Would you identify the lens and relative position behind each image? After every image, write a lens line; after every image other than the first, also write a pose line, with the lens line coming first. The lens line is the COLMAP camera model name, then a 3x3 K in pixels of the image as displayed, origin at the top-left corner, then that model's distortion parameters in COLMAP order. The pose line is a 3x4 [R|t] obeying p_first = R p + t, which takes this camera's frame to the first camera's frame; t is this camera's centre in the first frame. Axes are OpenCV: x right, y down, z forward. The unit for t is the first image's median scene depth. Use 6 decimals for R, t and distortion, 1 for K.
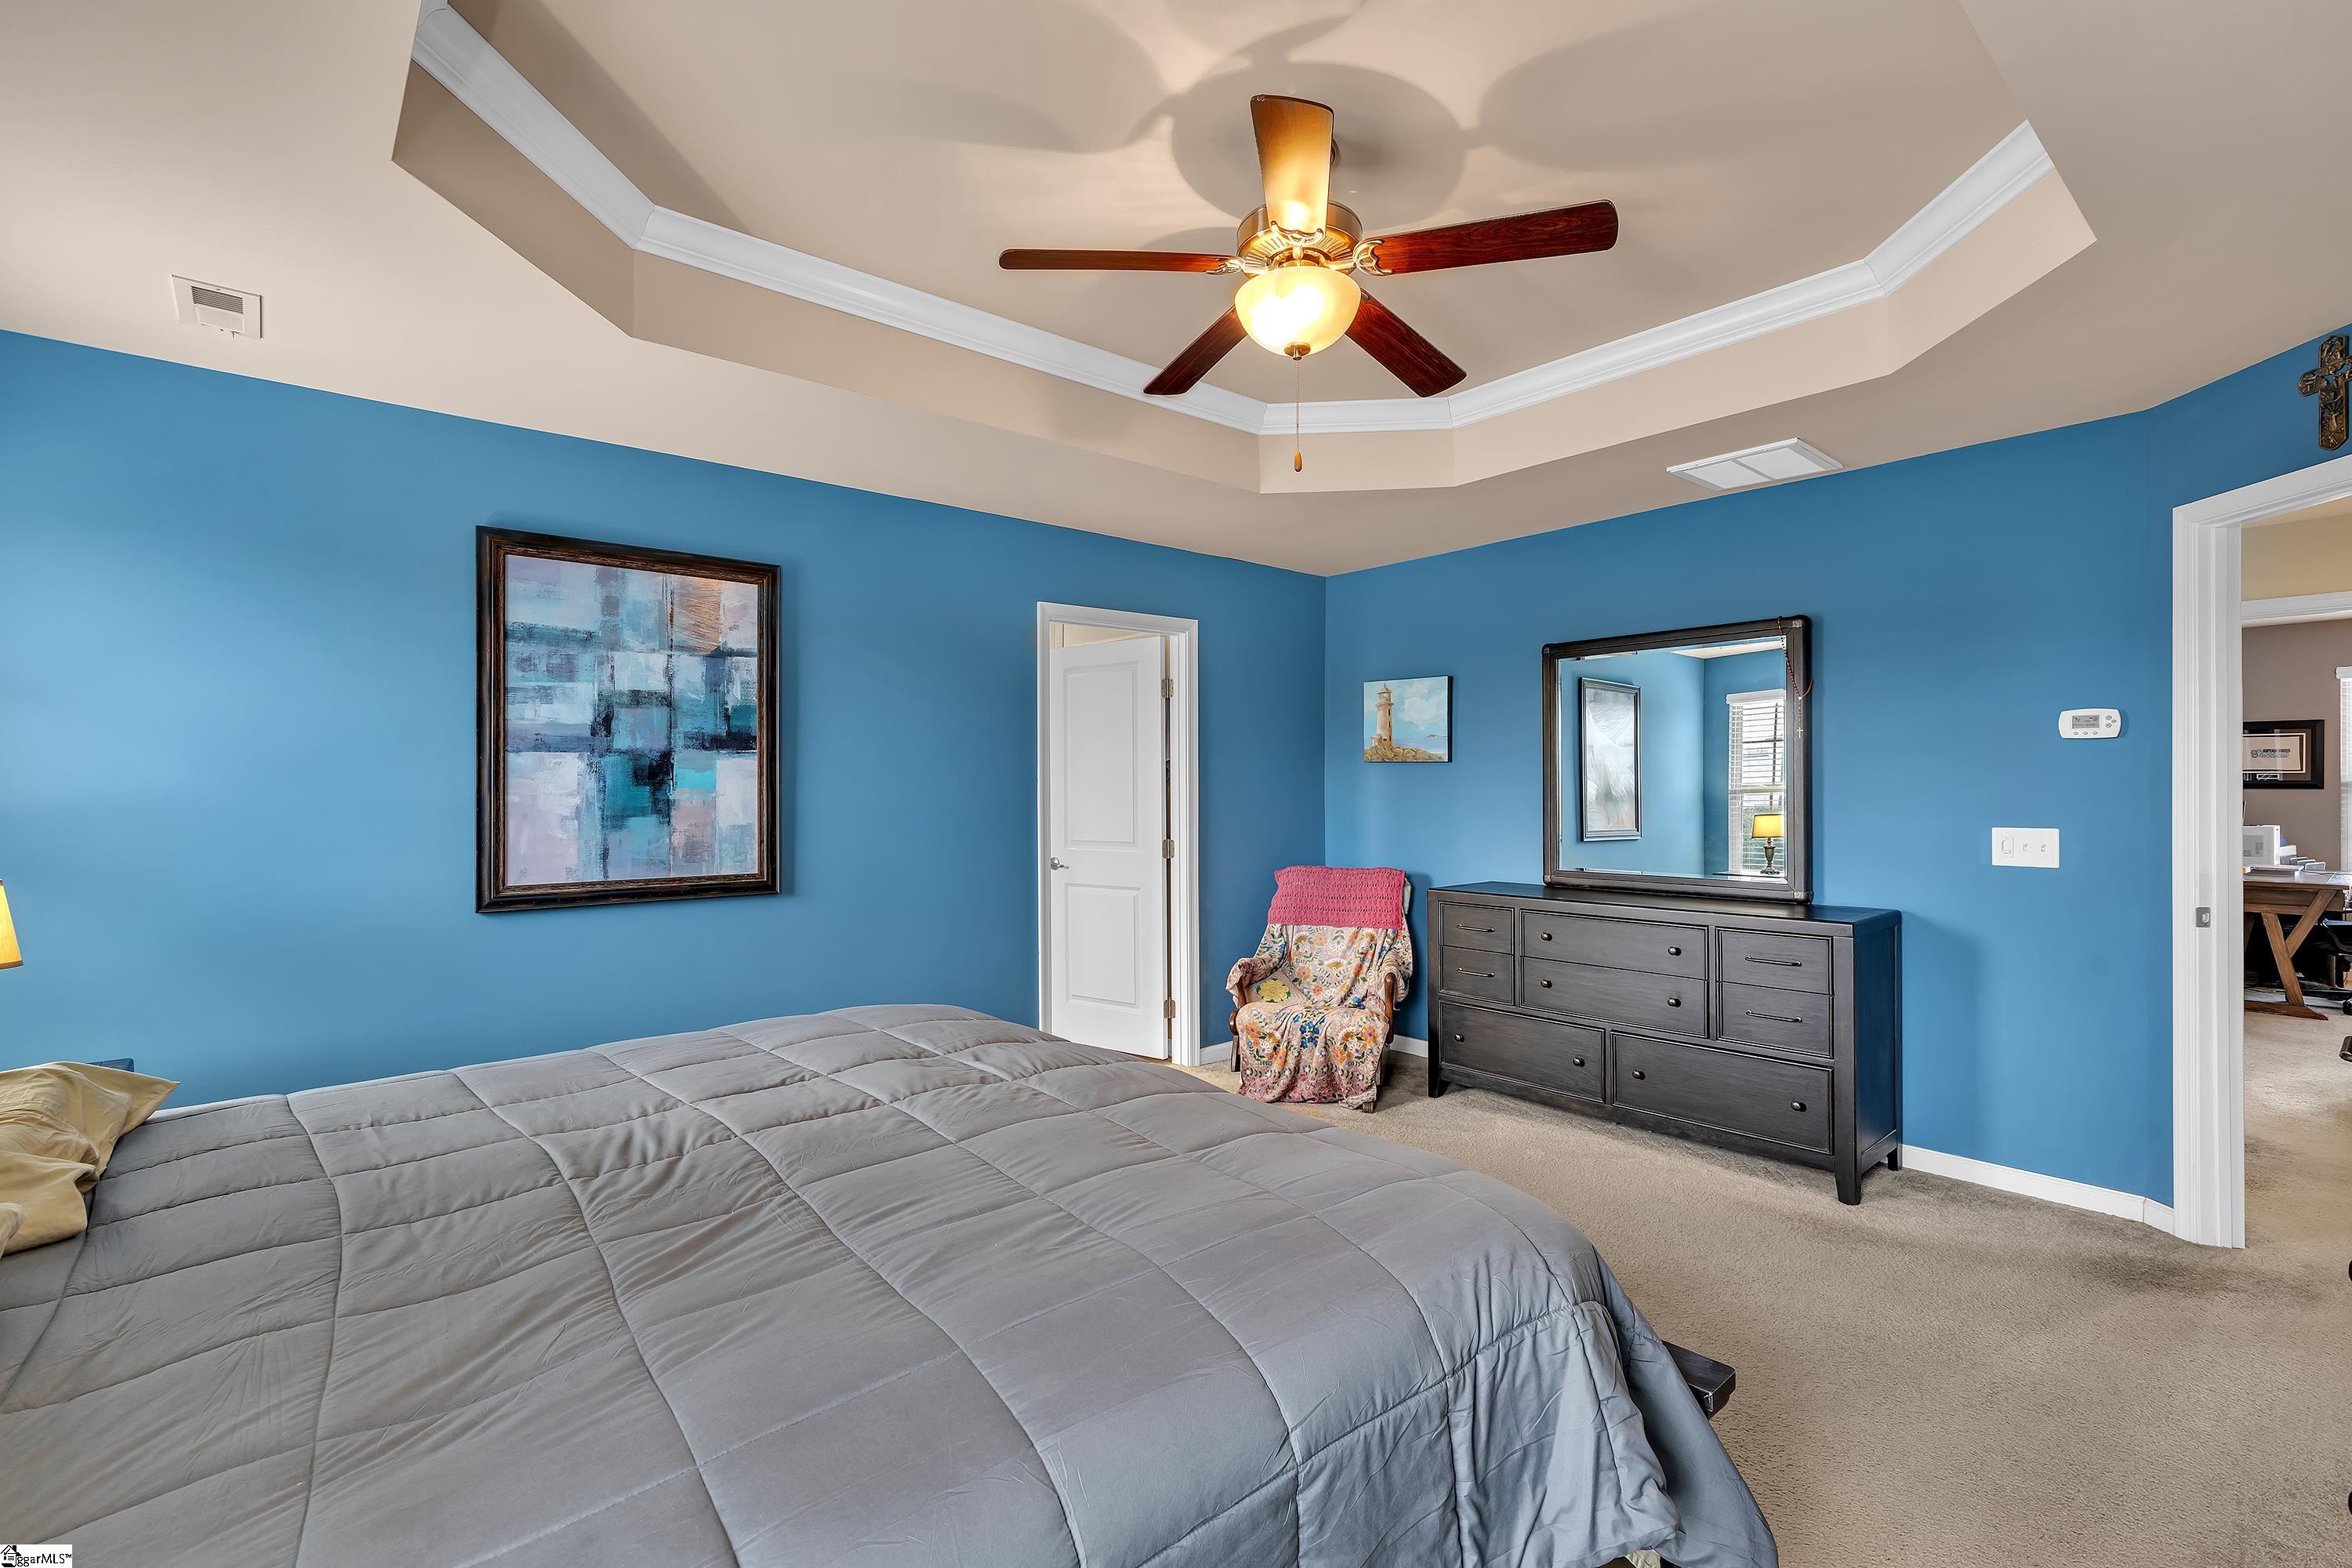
lens RADIAL K [[1040.0, 0, 1166.1], [0, 1040.0, 785.6], [0, 0, 1]] dist [-0.003858, -0.000018]
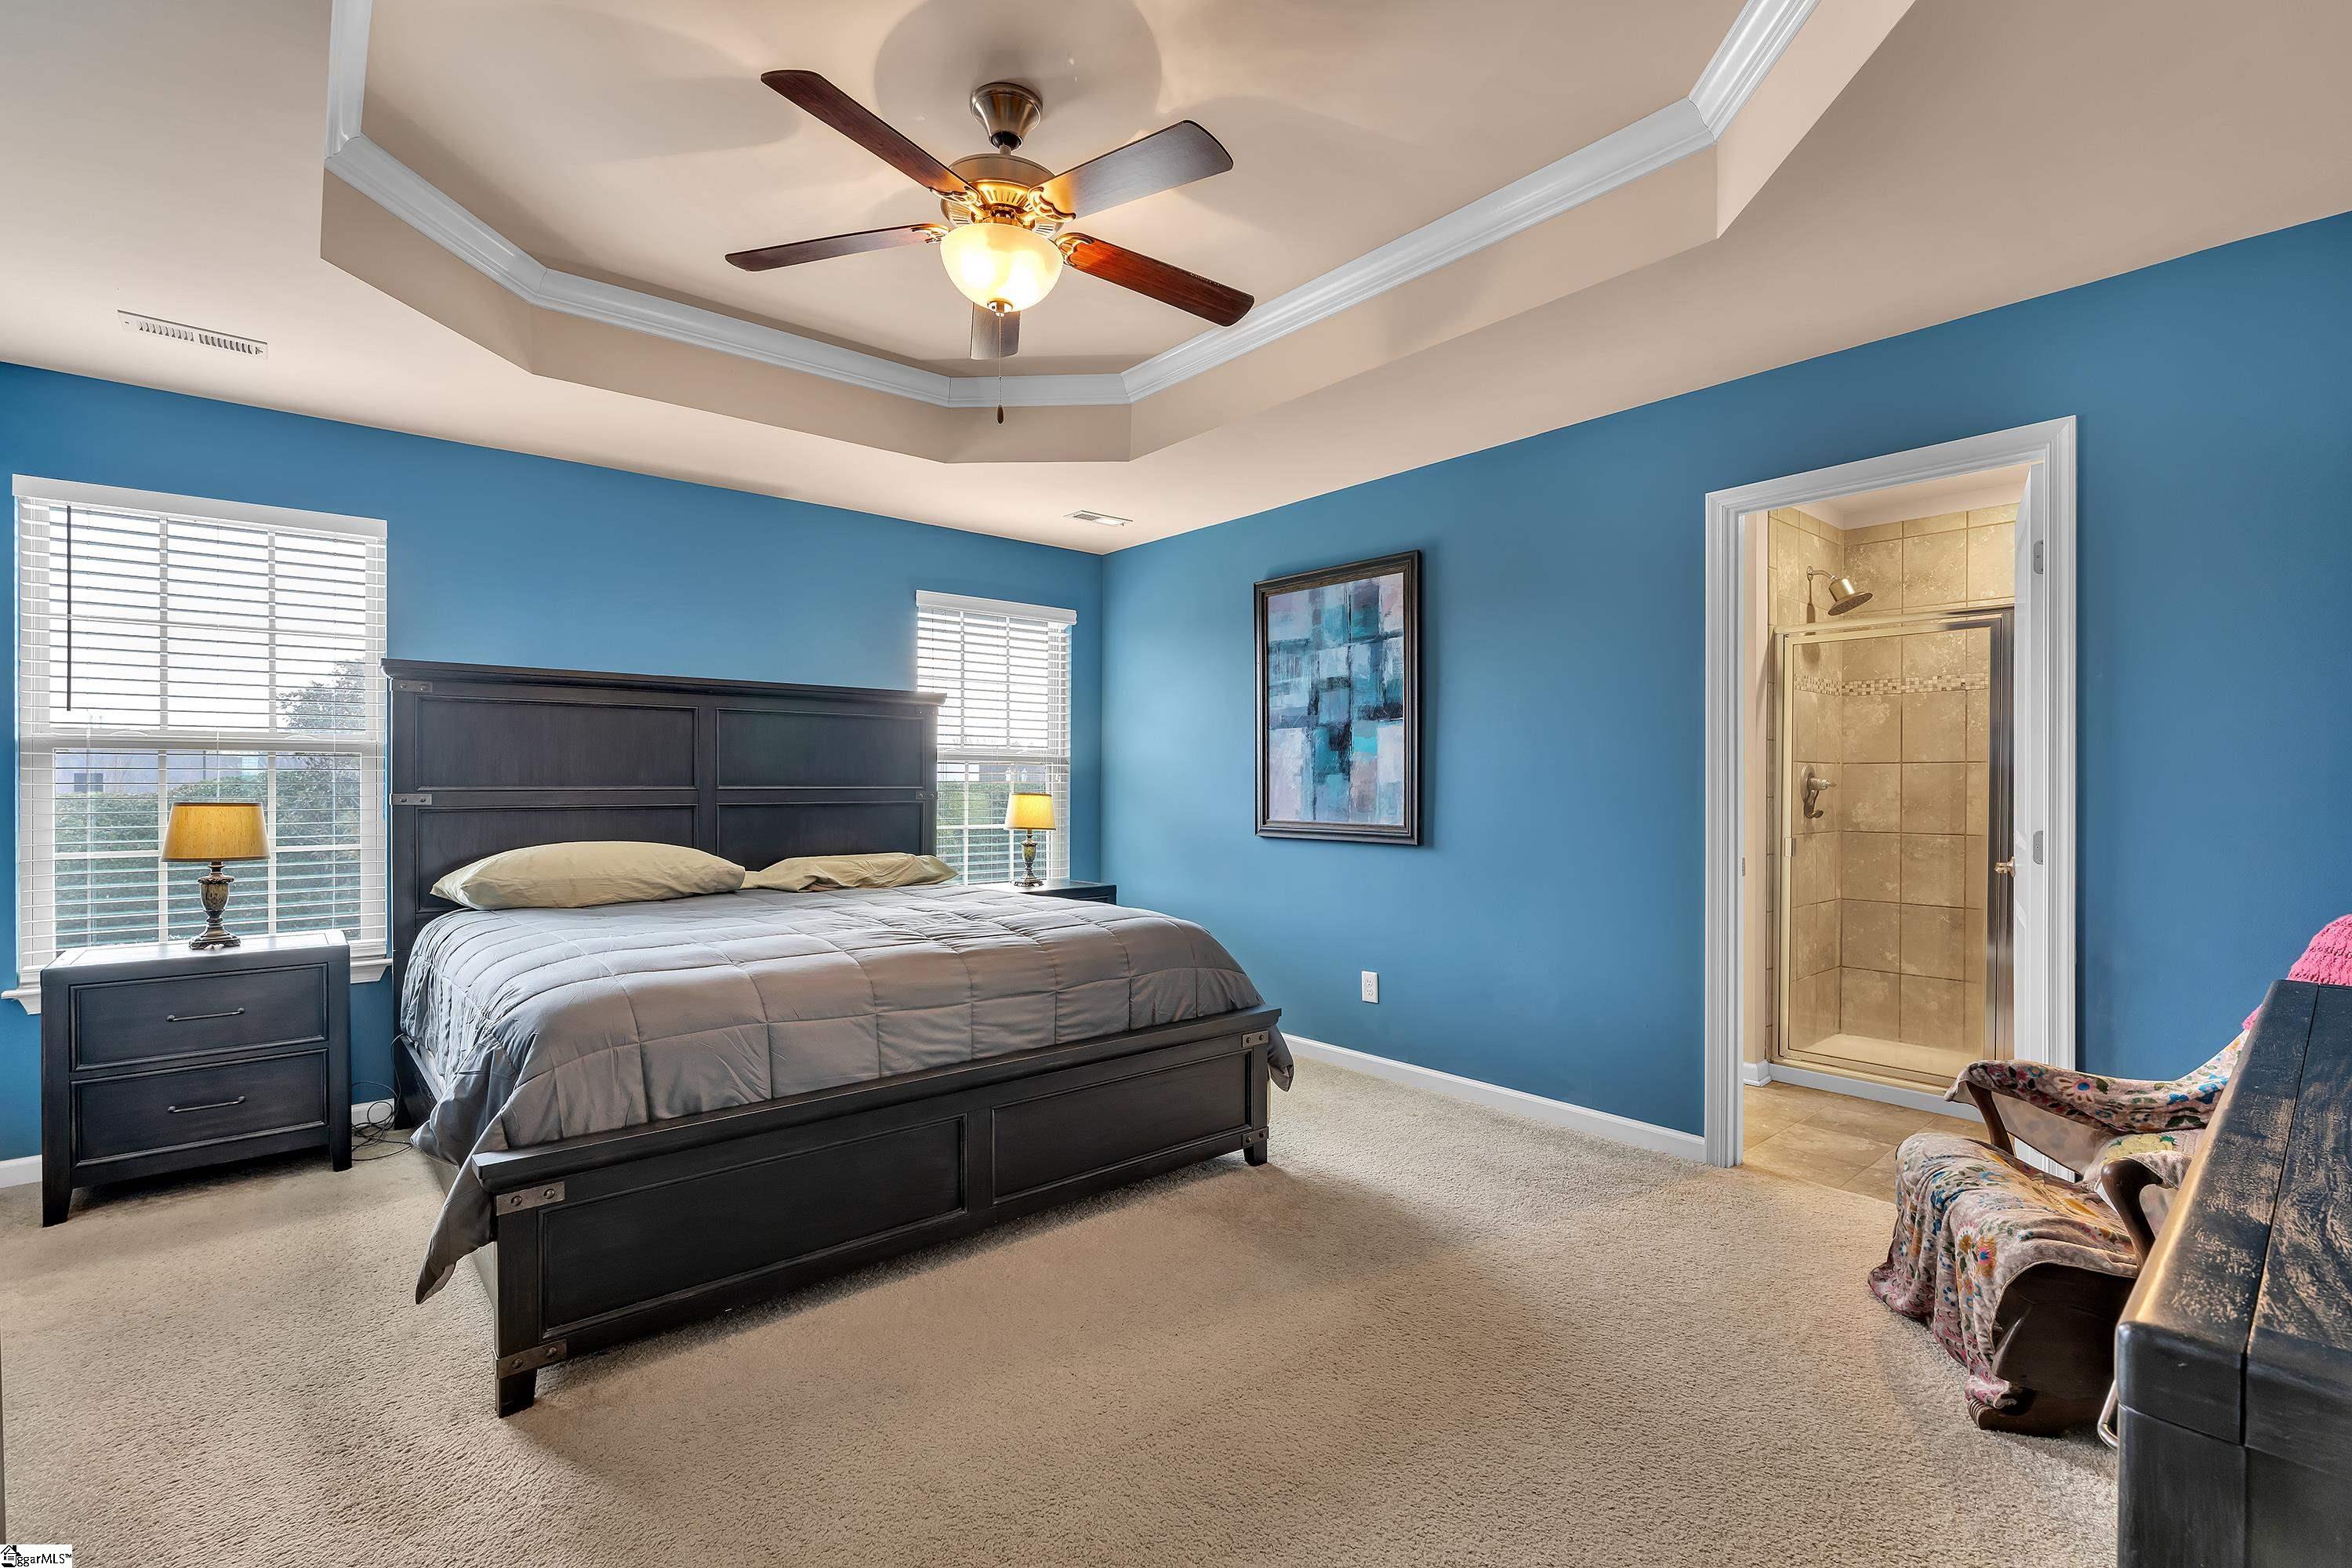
lens RADIAL K [[1040.0, 0, 1166.1], [0, 1040.0, 785.6], [0, 0, 1]] dist [-0.003858, -0.000018]
pose [[0.016478, 0.007895, -0.999833, 0.787262], [-0.000602, 0.999969, 0.007886, 0.033630], [0.999864, 0.000472, 0.016482, 0.763251]]
